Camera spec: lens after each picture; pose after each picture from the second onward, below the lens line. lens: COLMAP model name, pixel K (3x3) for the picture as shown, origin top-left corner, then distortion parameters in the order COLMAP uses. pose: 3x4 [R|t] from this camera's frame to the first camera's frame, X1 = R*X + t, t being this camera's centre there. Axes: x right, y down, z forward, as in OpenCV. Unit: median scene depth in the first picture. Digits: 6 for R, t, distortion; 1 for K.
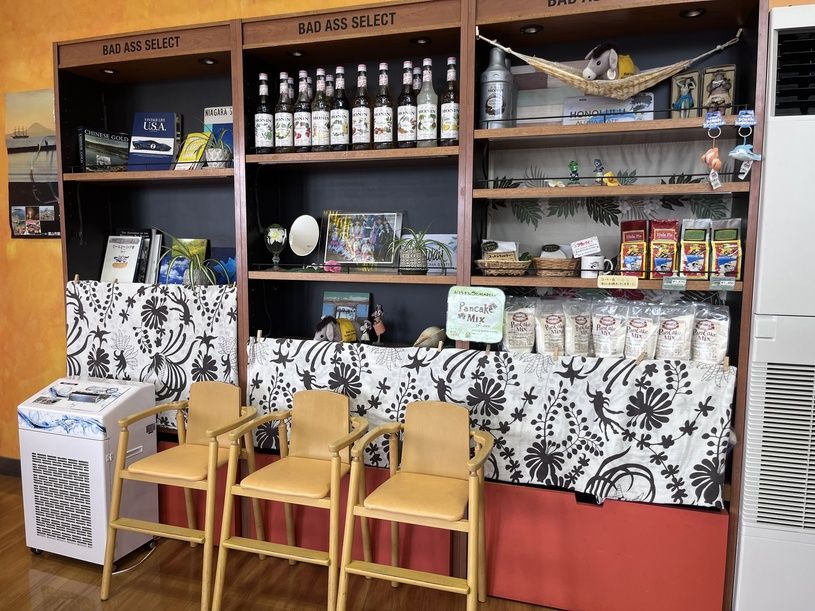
lens RADIAL K [[619.9, 0, 407.5], [0, 619.9, 305.5], [0, 0, 1]] dist [0.071121, -0.080434]
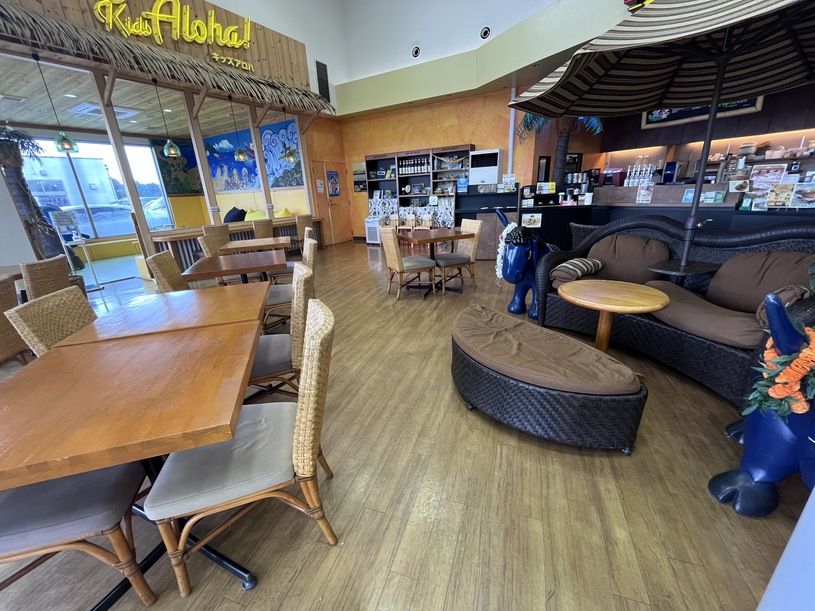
lens RADIAL K [[326.7, 0, 407.5], [0, 326.7, 305.5], [0, 0, 1]] dist [-0.000090, -0.000006]
pose [[0.977560, 0.022706, -0.209431, 0.527940], [0.028844, 0.970384, 0.239840, 0.228277], [0.208674, -0.240498, 0.947953, -2.306548]]
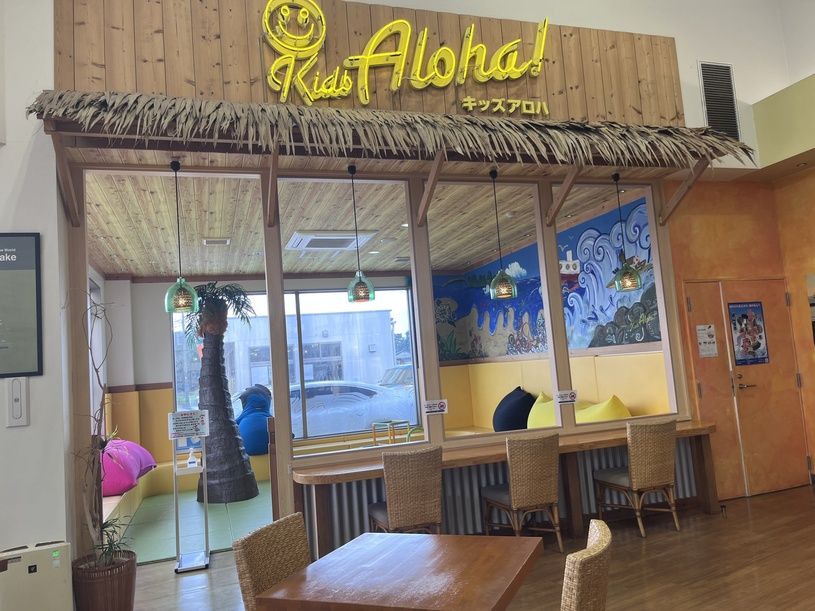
lens RADIAL K [[619.9, 0, 407.5], [0, 619.9, 305.5], [0, 0, 1]] dist [0.071121, -0.080434]
pose [[0.591401, -0.129349, -0.795936, 0.208656], [-0.000638, 0.986976, -0.160869, 0.083133], [0.806378, 0.095645, 0.583616, -1.442620]]
